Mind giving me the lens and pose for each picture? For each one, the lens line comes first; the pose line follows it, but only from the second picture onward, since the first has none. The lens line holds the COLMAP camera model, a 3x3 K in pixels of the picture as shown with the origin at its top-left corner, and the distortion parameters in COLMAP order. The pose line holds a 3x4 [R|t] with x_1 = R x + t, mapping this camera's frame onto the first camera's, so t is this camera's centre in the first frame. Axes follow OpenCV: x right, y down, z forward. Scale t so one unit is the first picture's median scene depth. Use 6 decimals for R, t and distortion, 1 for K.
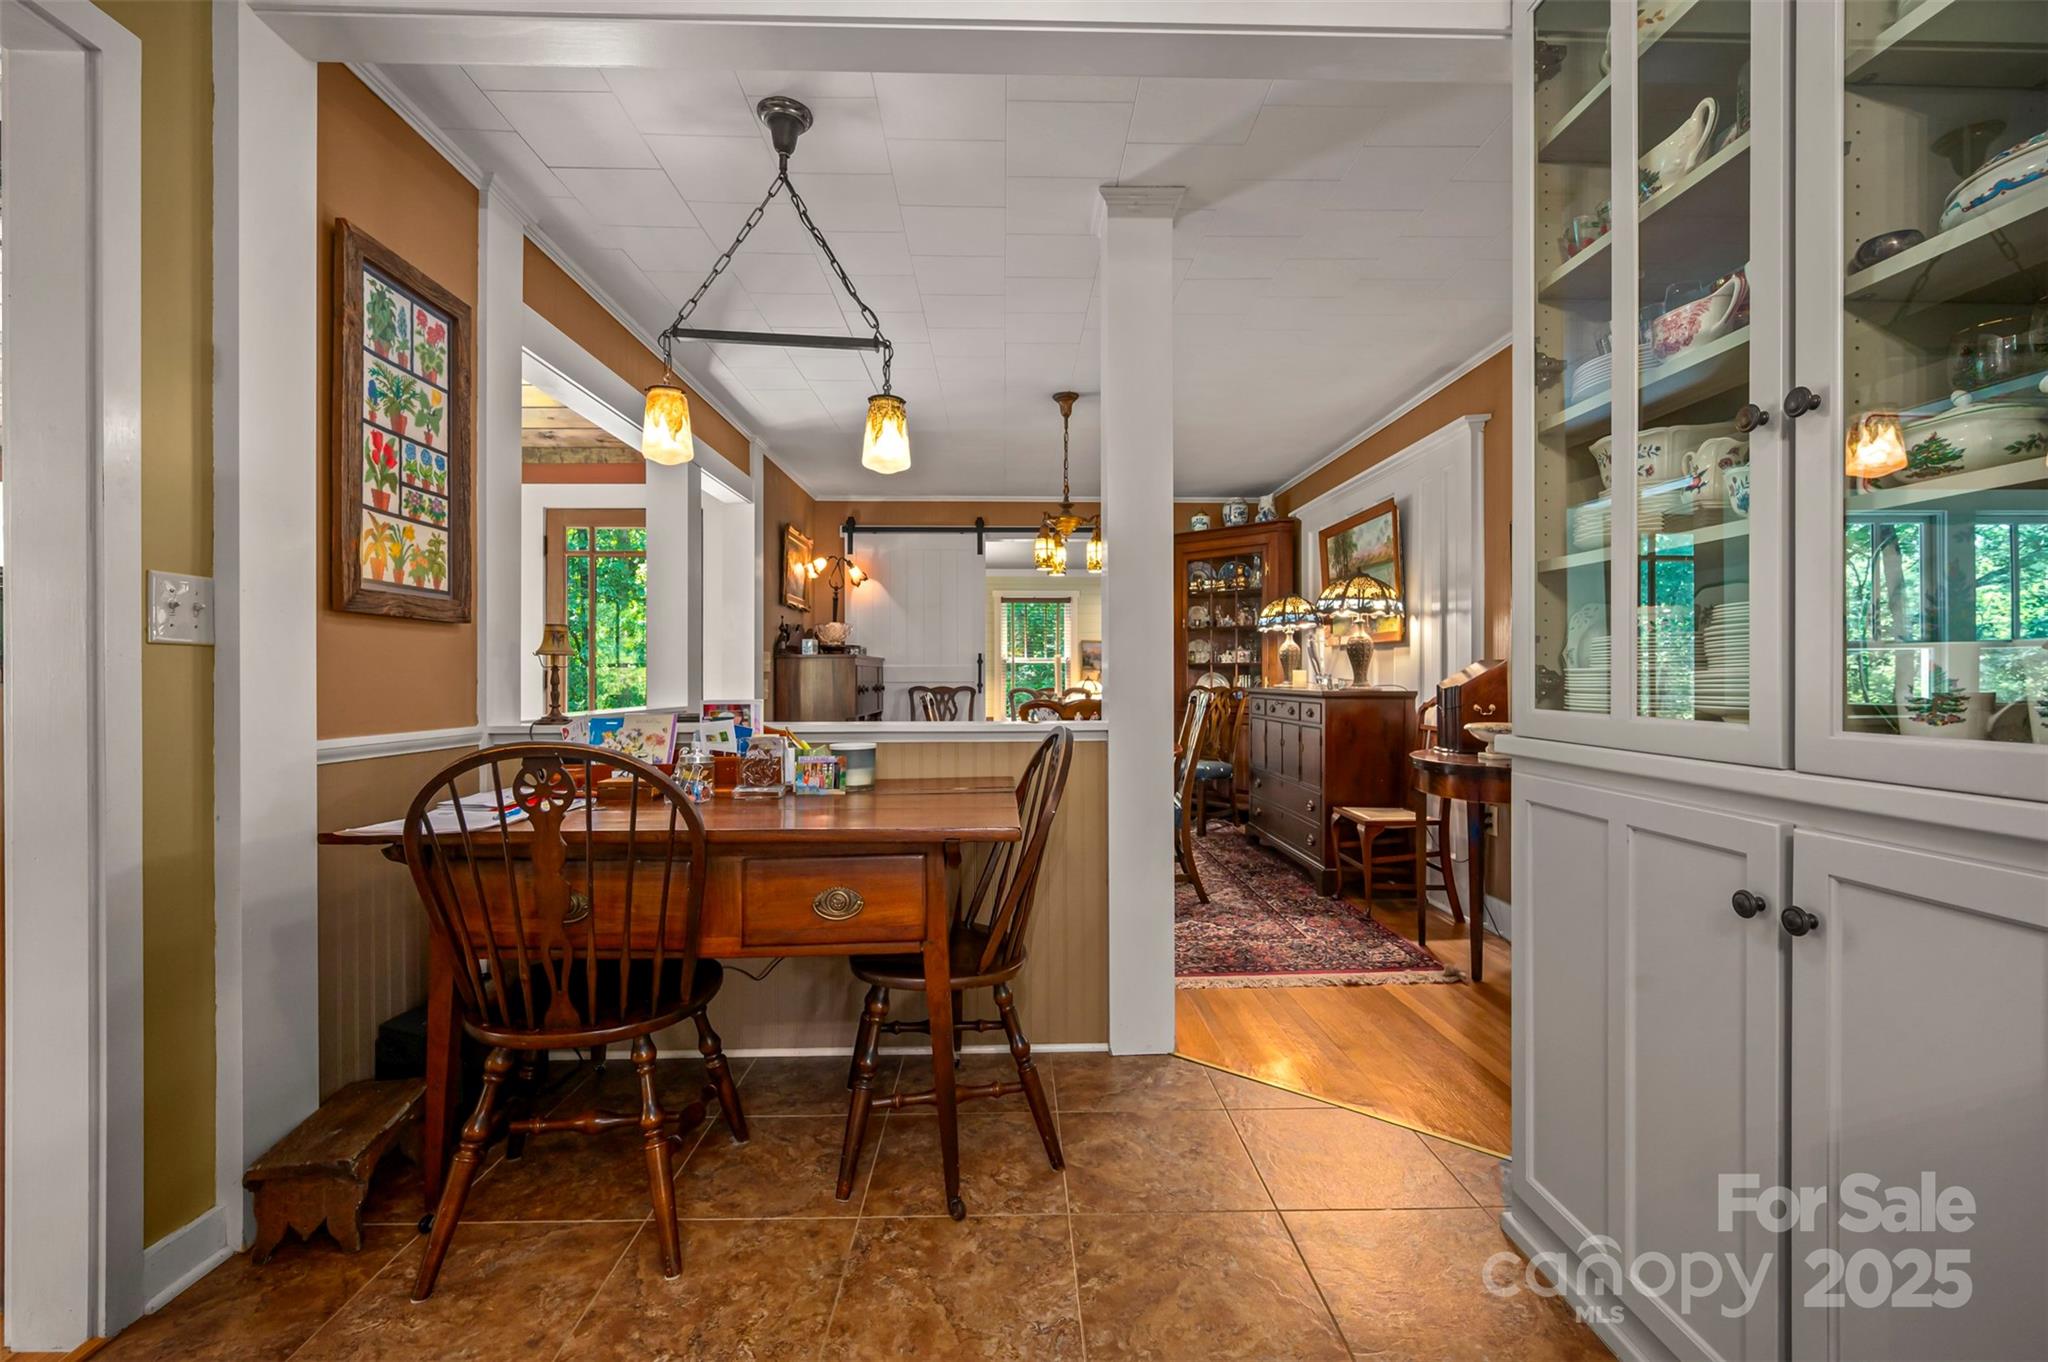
lens RADIAL K [[900.2, 0, 1034.9], [0, 900.2, 674.4], [0, 0, 1]] dist [0.000120, 0.000612]
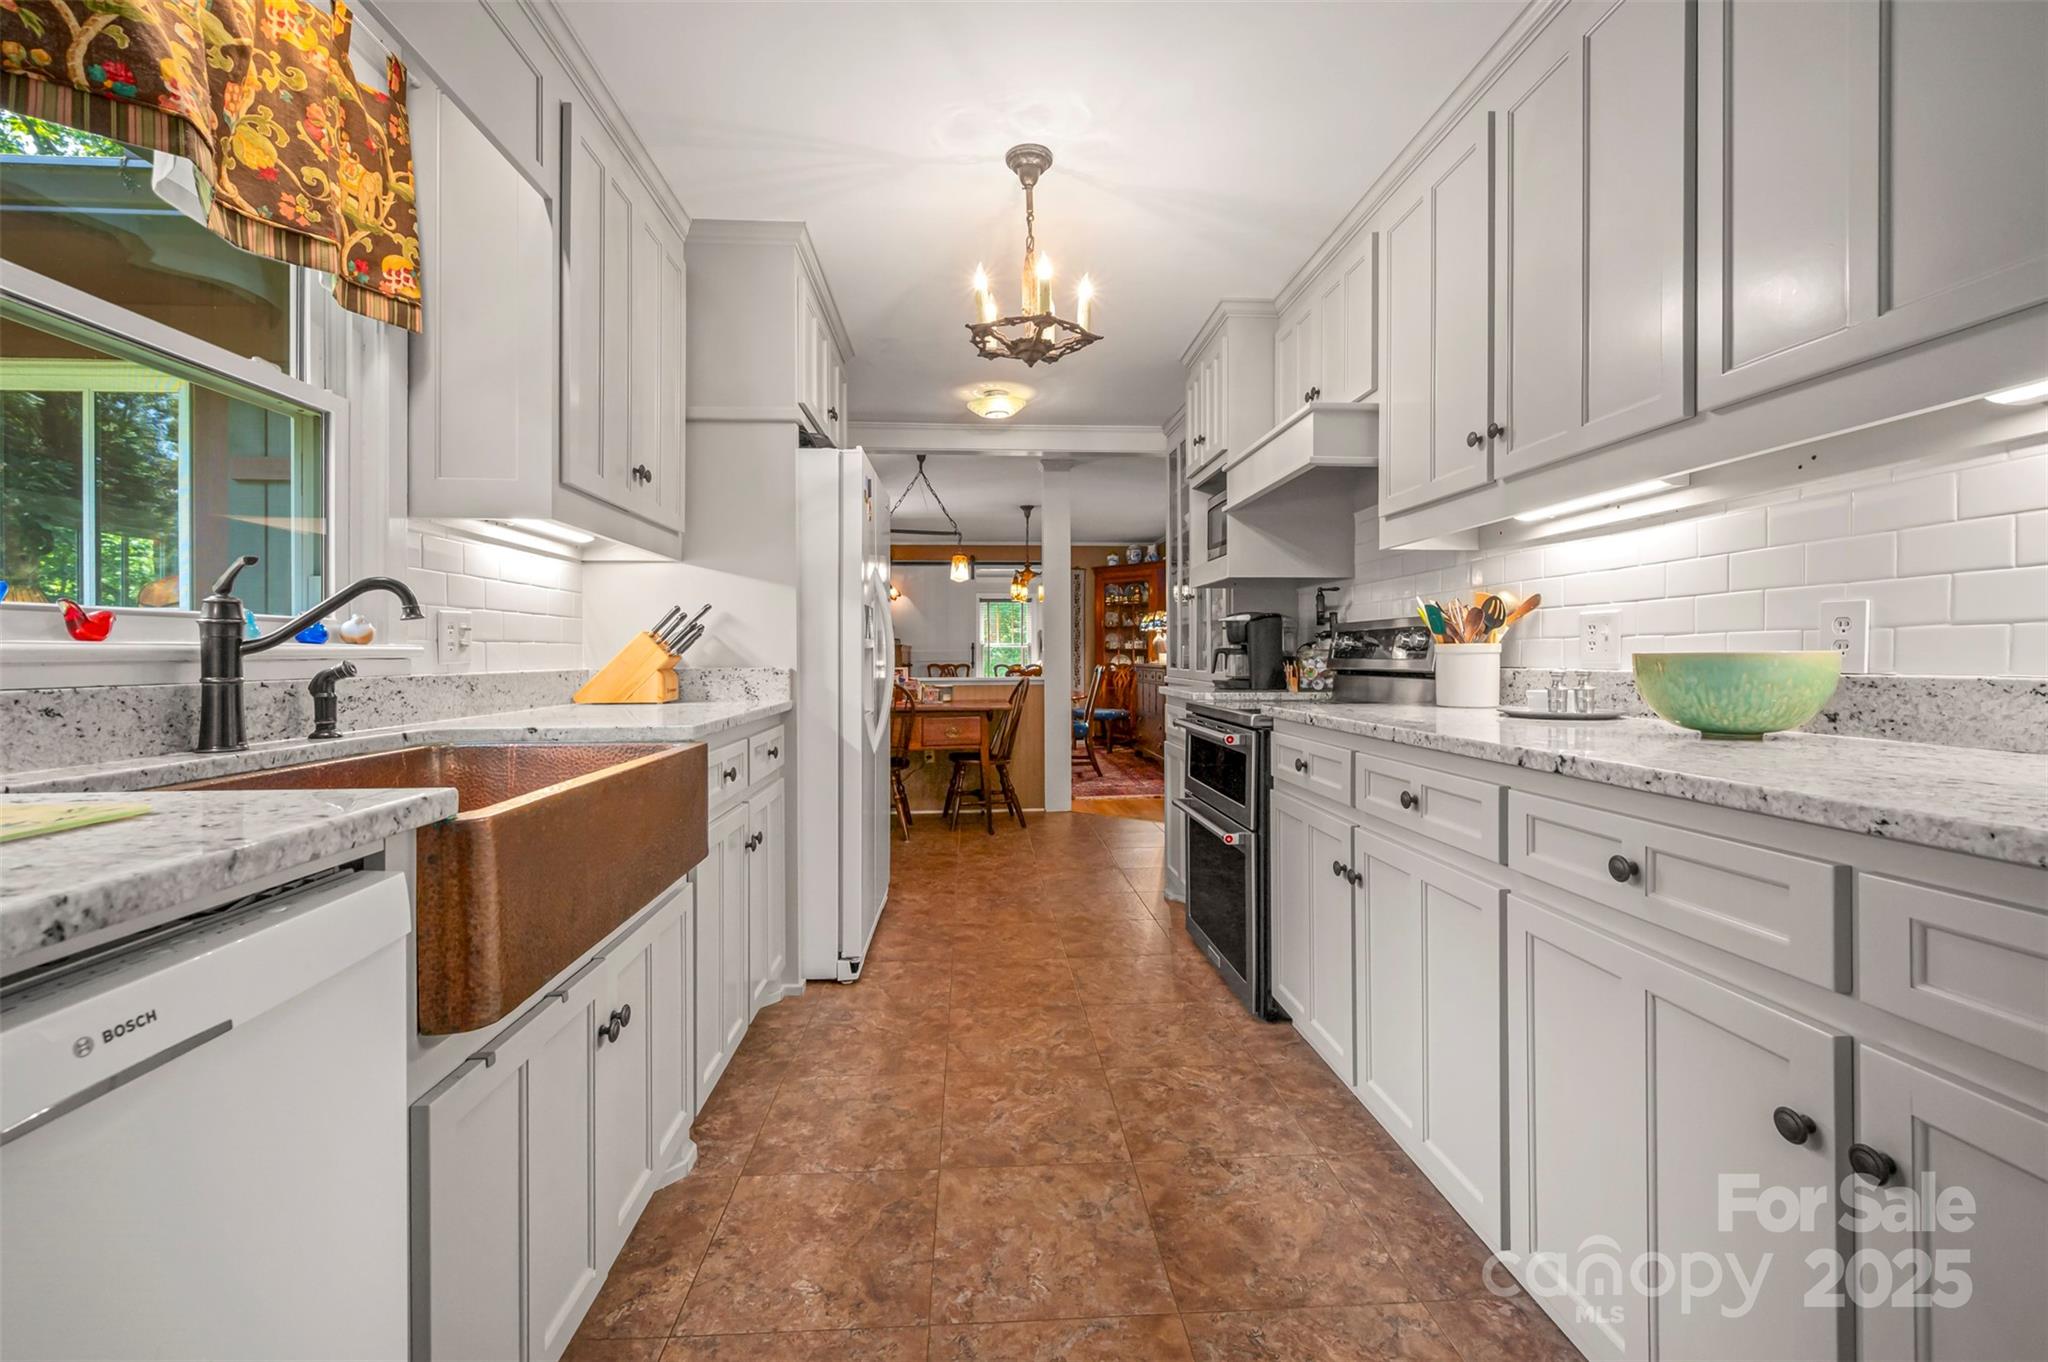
lens RADIAL K [[900.2, 0, 1017.7], [0, 900.2, 668.4], [0, 0, 1]] dist [0.000120, 0.000612]
pose [[0.999745, -0.003917, 0.022248, -0.021280], [0.003580, 0.999879, 0.015169, -0.003133], [-0.022305, -0.015086, 0.999637, -0.685399]]
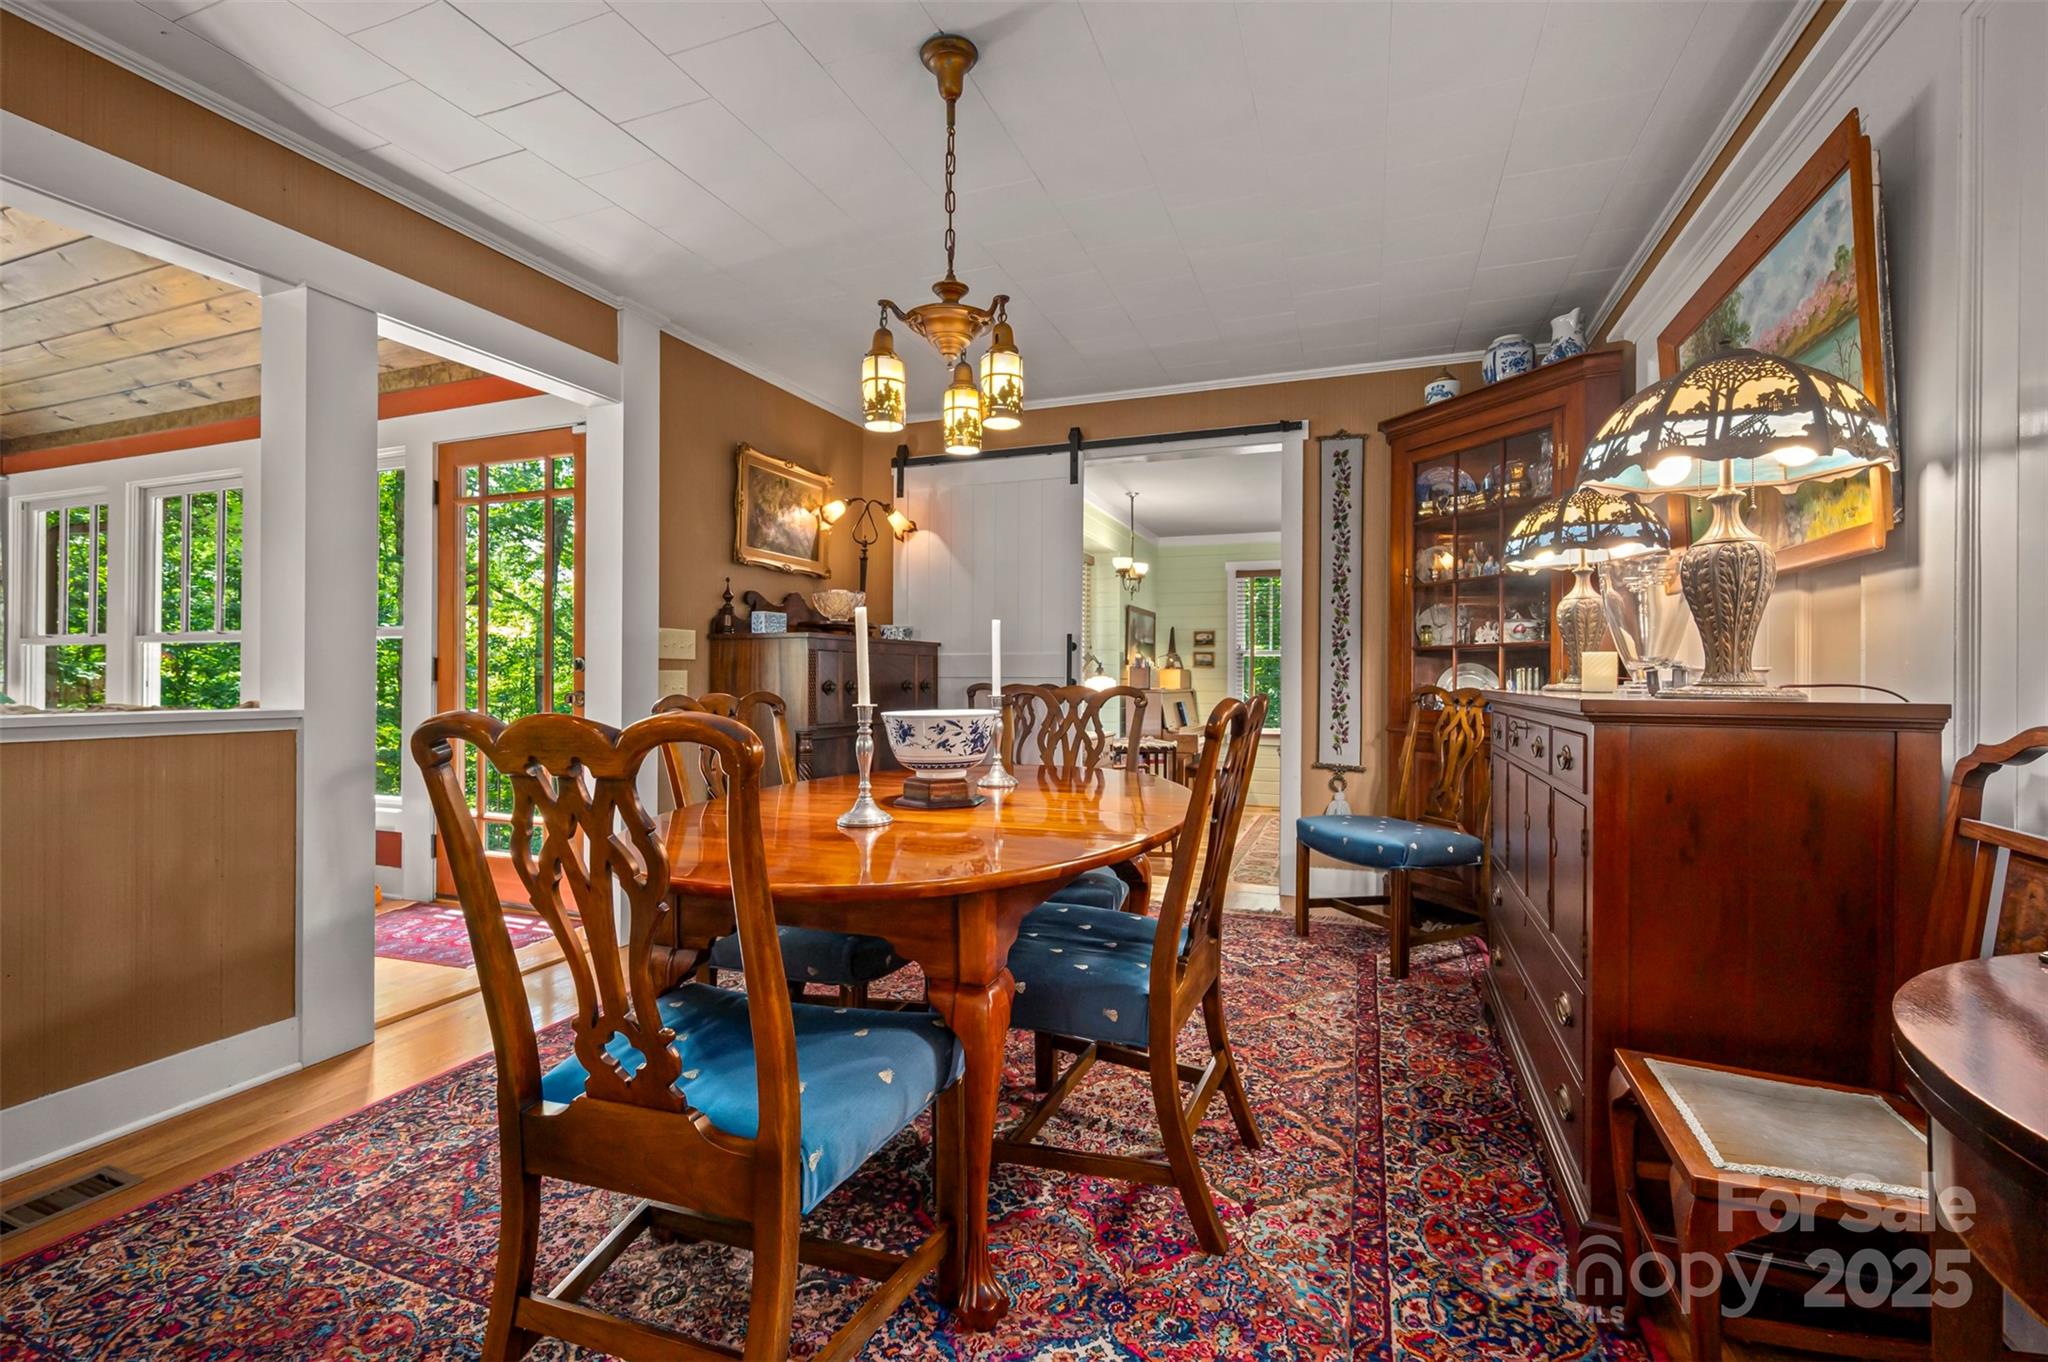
lens RADIAL K [[900.2, 0, 1030.7], [0, 900.2, 673.4], [0, 0, 1]] dist [0.000120, 0.000612]
pose [[0.920139, 0.003155, -0.391579, 0.201632], [-0.004814, 0.999983, -0.003256, 0.008357], [0.391562, 0.004881, 0.920139, 0.467374]]
